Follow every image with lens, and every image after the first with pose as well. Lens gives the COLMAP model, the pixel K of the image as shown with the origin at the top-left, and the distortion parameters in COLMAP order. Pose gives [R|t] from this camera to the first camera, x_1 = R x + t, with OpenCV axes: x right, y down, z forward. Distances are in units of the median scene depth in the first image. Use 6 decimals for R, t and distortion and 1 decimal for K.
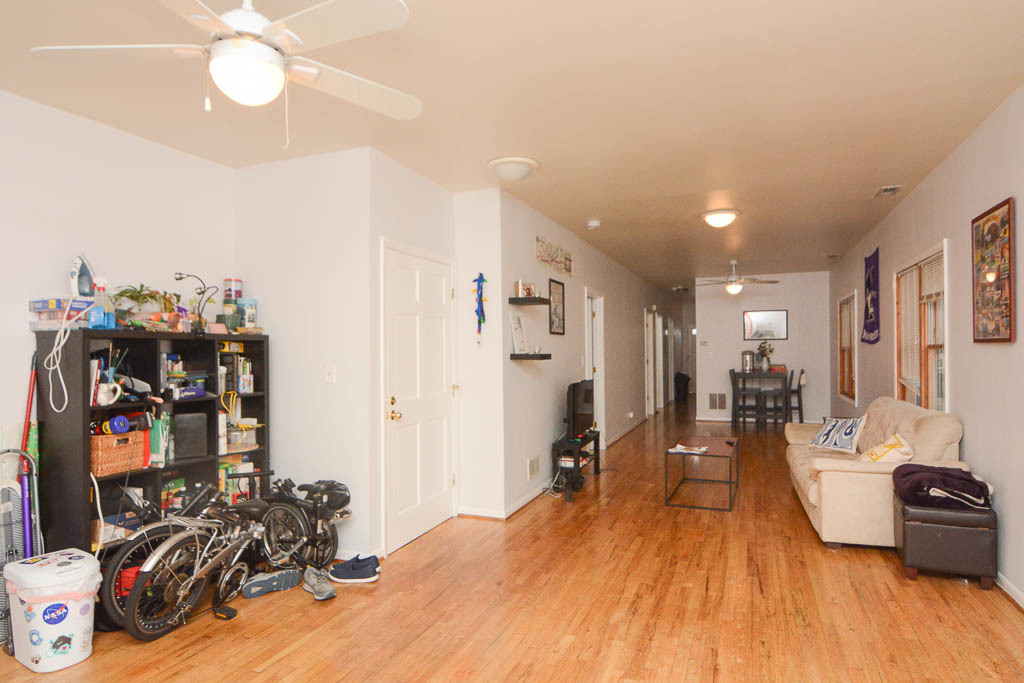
lens RADIAL K [[577.6, 0, 512.5], [0, 577.6, 342.4], [0, 0, 1]] dist [-0.004054, -0.000477]
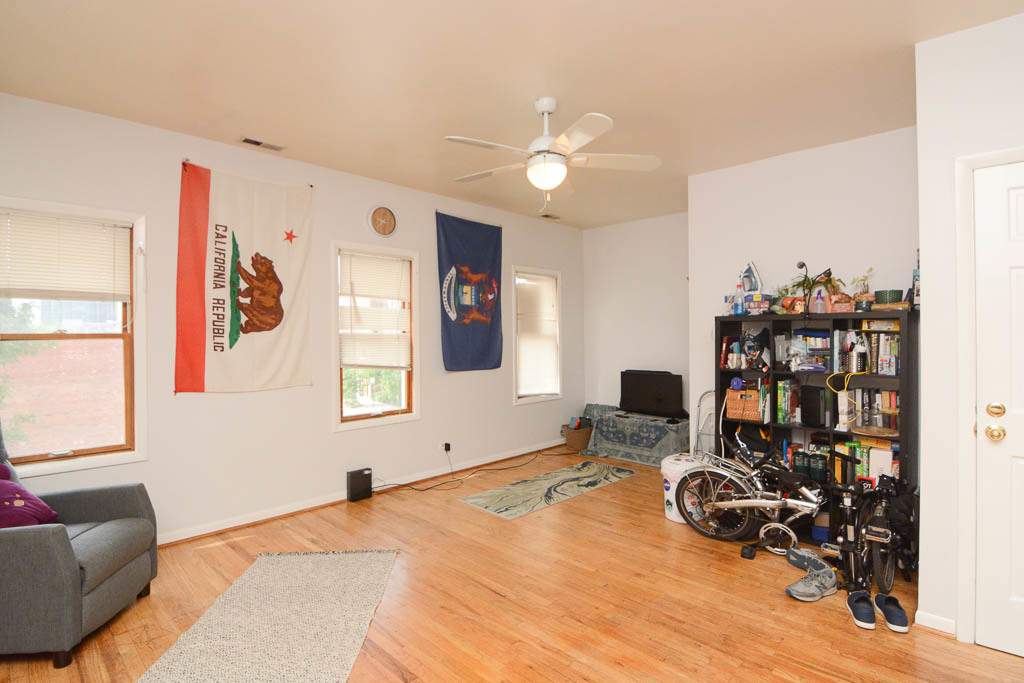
lens RADIAL K [[521.0, 0, 526.8], [0, 521.0, 342.3], [0, 0, 1]] dist [-0.015732, -0.001126]
pose [[-0.372214, 0.012404, -0.928064, 0.626230], [0.015936, 0.999849, 0.006973, 0.026829], [0.928010, -0.012194, -0.372355, 0.960372]]
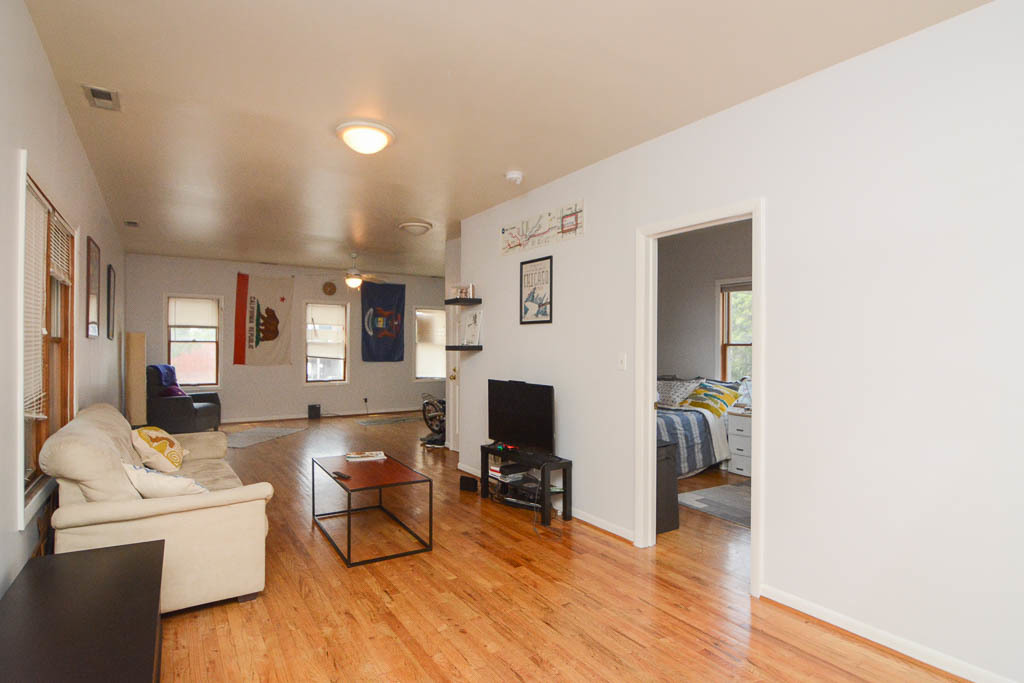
lens RADIAL K [[521.0, 0, 511.3], [0, 521.0, 345.3], [0, 0, 1]] dist [-0.015732, -0.001126]
pose [[-0.549829, -0.003355, -0.835271, 1.559828], [0.001109, 0.999988, -0.004746, 0.045062], [0.835277, -0.003536, -0.549819, 2.993153]]
